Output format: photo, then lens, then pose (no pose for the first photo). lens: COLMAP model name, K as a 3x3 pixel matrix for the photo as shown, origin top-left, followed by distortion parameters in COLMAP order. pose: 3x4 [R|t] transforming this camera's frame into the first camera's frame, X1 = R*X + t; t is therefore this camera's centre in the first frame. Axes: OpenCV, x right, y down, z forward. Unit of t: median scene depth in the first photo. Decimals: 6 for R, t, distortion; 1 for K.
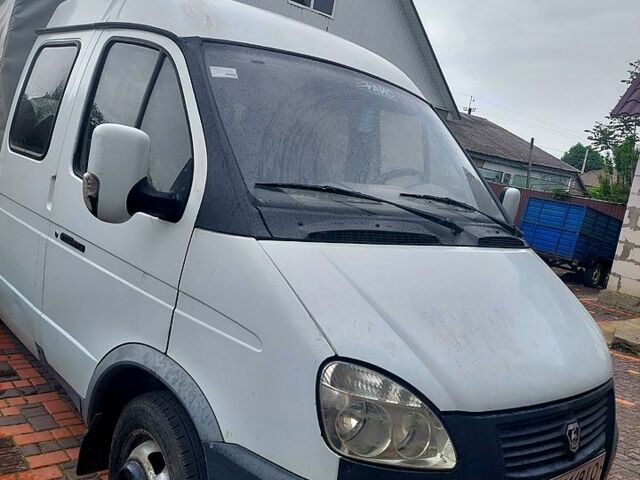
lens RADIAL K [[619.6, 0, 320.0], [0, 619.6, 240.0], [0, 0, 1]] dist [0.147505, -0.200627]
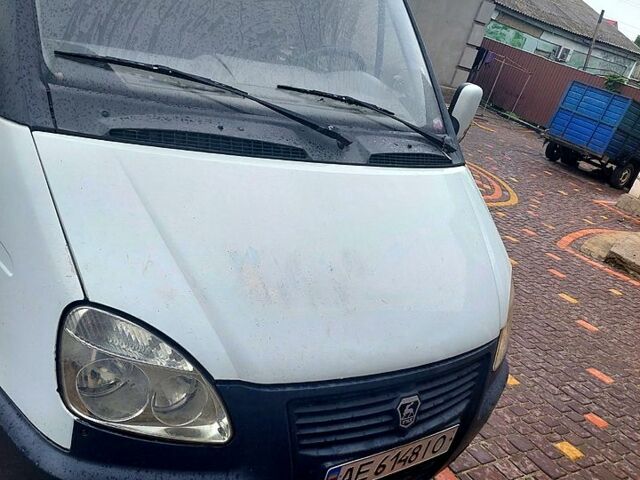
lens RADIAL K [[619.6, 0, 320.0], [0, 619.6, 240.0], [0, 0, 1]] dist [0.147505, -0.200627]
pose [[0.989459, 0.136123, -0.049400, 0.287481], [-0.121100, 0.964871, 0.233148, -0.088980], [0.079402, -0.224709, 0.971186, 0.225585]]
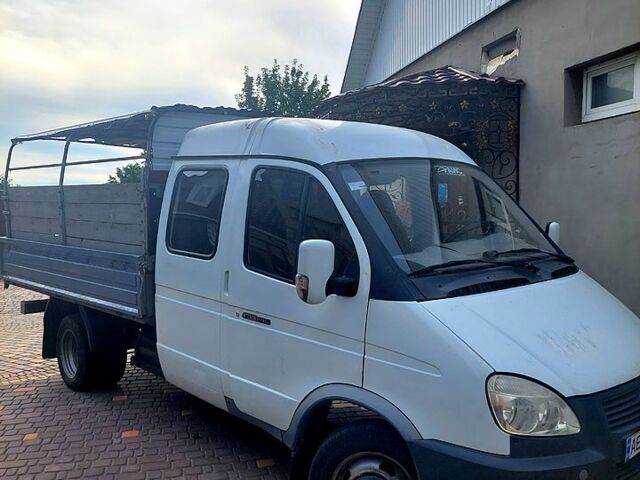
lens RADIAL K [[661.7, 0, 320.0], [0, 661.7, 240.0], [0, 0, 1]] dist [0.170812, -0.258589]
pose [[0.988546, -0.146090, 0.037866, -0.352165], [0.146927, 0.988938, -0.020367, -0.142125], [-0.034471, 0.025697, 0.999075, -0.562848]]
